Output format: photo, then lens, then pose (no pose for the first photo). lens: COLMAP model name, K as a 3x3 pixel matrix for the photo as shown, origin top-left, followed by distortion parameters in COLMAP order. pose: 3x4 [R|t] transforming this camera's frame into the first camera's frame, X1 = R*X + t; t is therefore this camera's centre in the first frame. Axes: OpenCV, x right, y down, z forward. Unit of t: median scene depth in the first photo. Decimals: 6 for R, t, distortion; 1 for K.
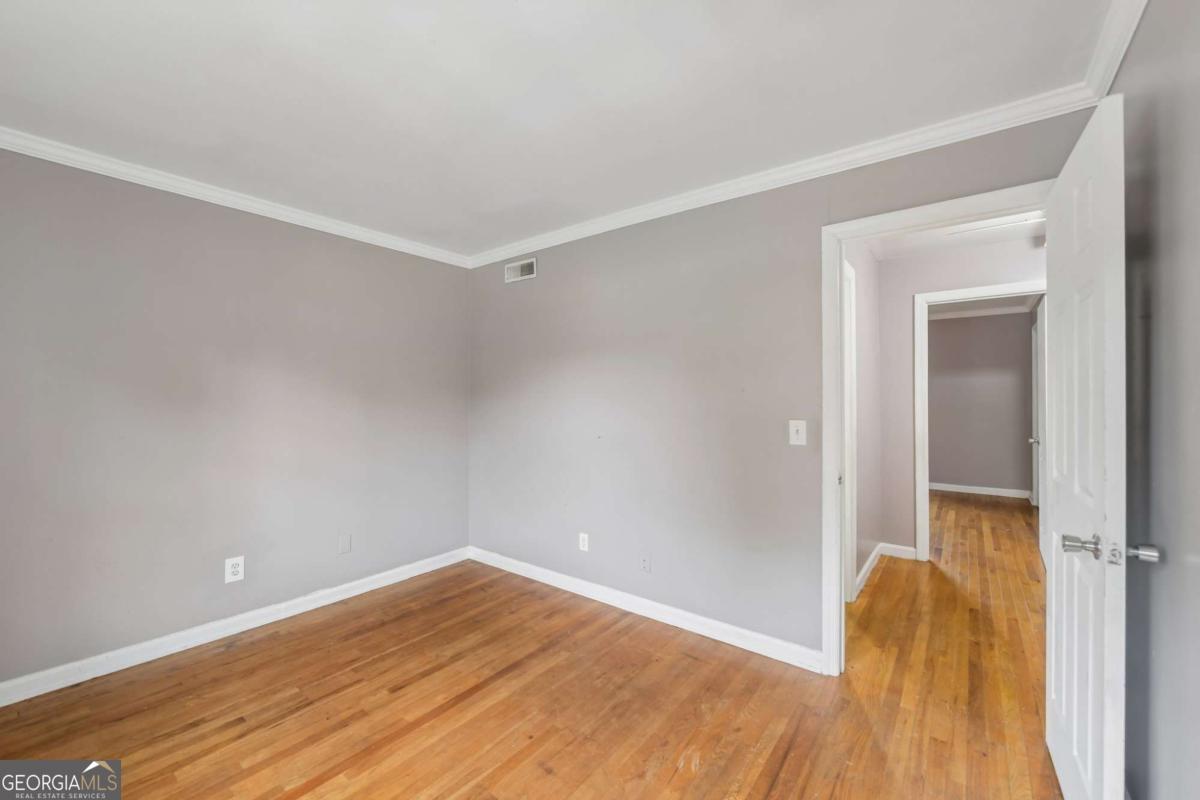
lens RADIAL K [[485.0, 0, 592.5], [0, 485.0, 396.4], [0, 0, 1]] dist [-0.001493, -0.000876]
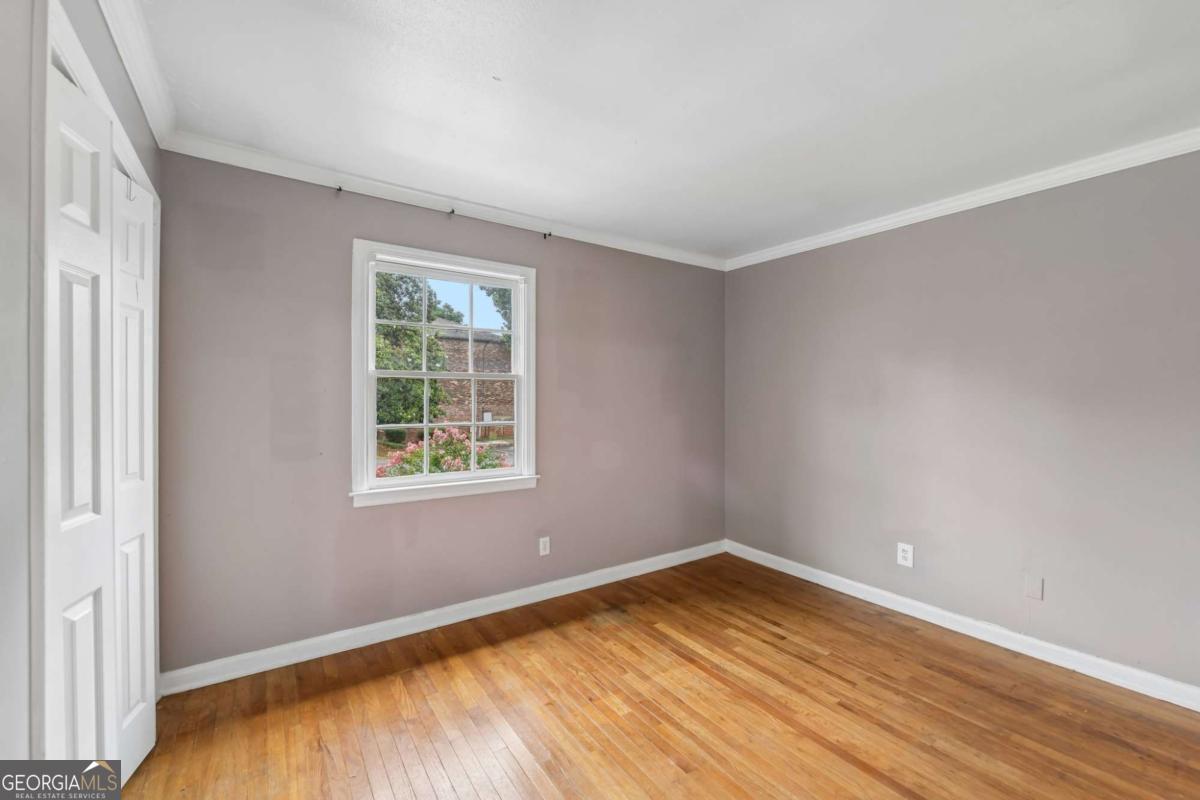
lens RADIAL K [[485.0, 0, 597.6], [0, 485.0, 395.6], [0, 0, 1]] dist [-0.001493, -0.000876]
pose [[-0.287964, -0.003879, -0.957633, 0.557715], [-0.003038, 0.999990, -0.003137, 0.003076], [0.957636, 0.002006, -0.287973, 0.706570]]
